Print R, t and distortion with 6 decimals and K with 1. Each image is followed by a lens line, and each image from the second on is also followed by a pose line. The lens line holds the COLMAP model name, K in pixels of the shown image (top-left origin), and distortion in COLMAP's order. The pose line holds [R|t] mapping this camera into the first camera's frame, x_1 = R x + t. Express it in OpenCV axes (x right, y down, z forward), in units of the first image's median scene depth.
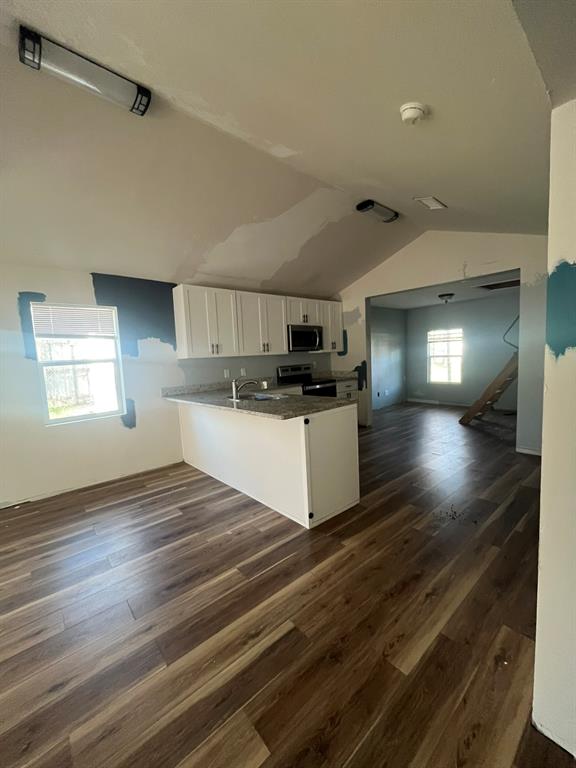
lens RADIAL K [[310.7, 0, 287.0], [0, 310.7, 383.7], [0, 0, 1]] dist [-0.001235, -0.000050]
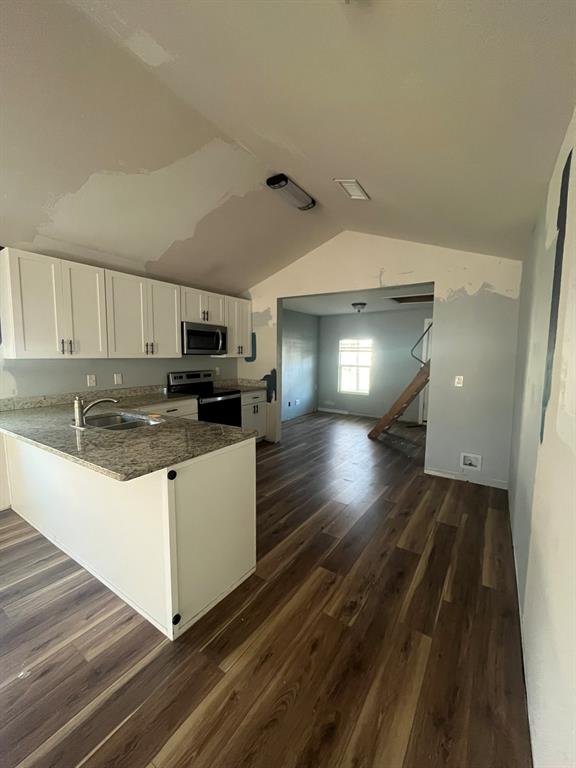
lens RADIAL K [[310.7, 0, 287.0], [0, 310.7, 383.7], [0, 0, 1]] dist [-0.001235, -0.000050]
pose [[0.963022, 0.028127, 0.267952, 0.053959], [-0.027731, 0.999602, -0.005263, -0.032195], [-0.267994, -0.002362, 0.963418, 0.154519]]
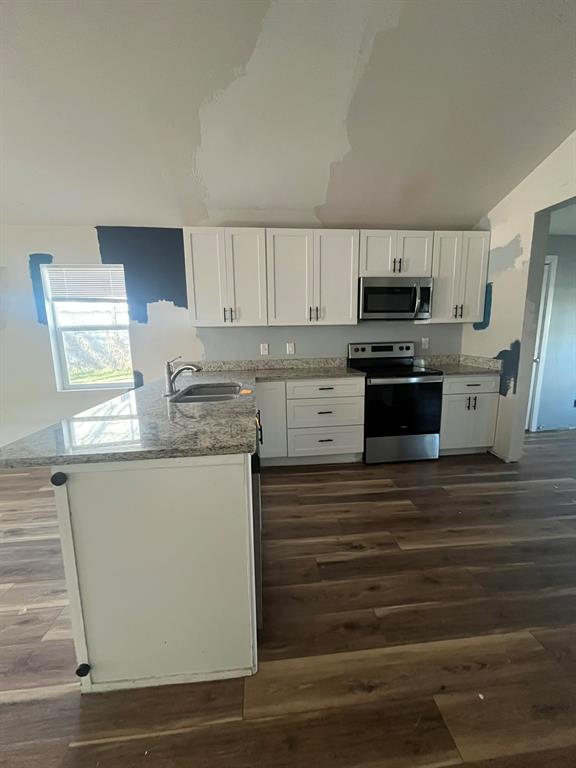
lens RADIAL K [[310.3, 0, 288.0], [0, 310.3, 384.0], [0, 0, 1]] dist [-0.002056, 0.000287]
pose [[0.822725, 0.127070, -0.554055, 0.259472], [-0.073002, 0.990242, 0.118706, -0.040197], [0.563732, -0.057216, 0.823973, 0.392772]]
